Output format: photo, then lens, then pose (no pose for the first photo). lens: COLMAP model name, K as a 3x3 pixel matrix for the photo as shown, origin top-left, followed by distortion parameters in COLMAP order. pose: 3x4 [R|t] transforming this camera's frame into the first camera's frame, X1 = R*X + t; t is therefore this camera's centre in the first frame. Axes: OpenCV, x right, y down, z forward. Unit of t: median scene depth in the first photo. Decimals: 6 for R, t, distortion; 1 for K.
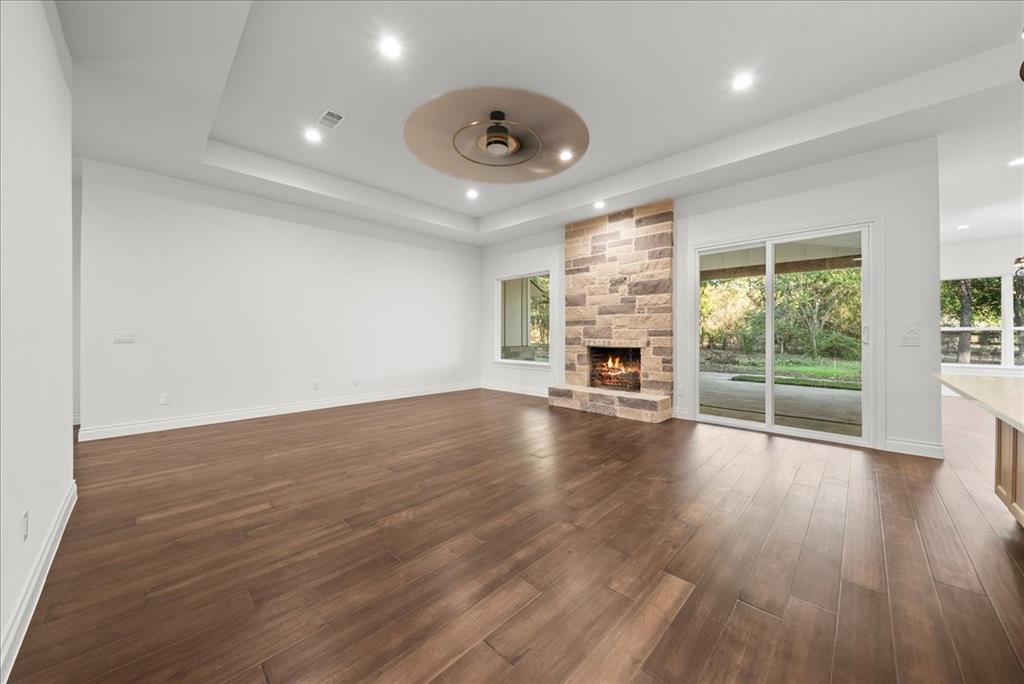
lens RADIAL K [[361.4, 0, 512.0], [0, 361.4, 342.0], [0, 0, 1]] dist [0.000307, 0.000027]
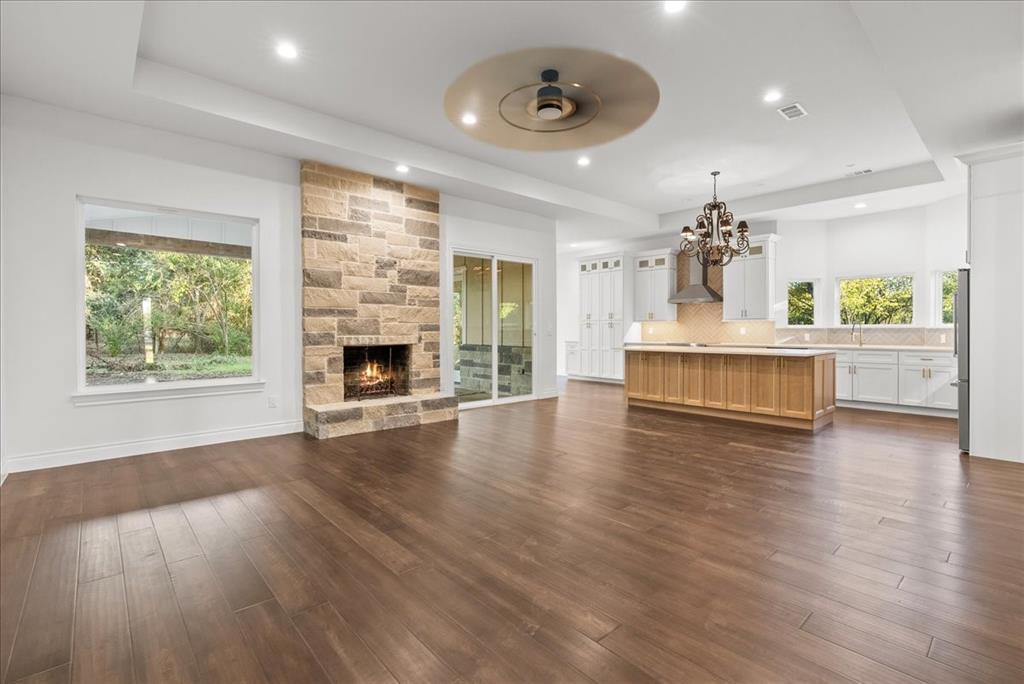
lens RADIAL K [[473.3, 0, 511.4], [0, 473.3, 337.2], [0, 0, 1]] dist [-0.000163, 0.000001]
pose [[0.077698, -0.023711, 0.996695, -0.777161], [0.015405, 0.999626, 0.022580, -0.023268], [-0.996858, 0.013599, 0.078034, 0.657939]]
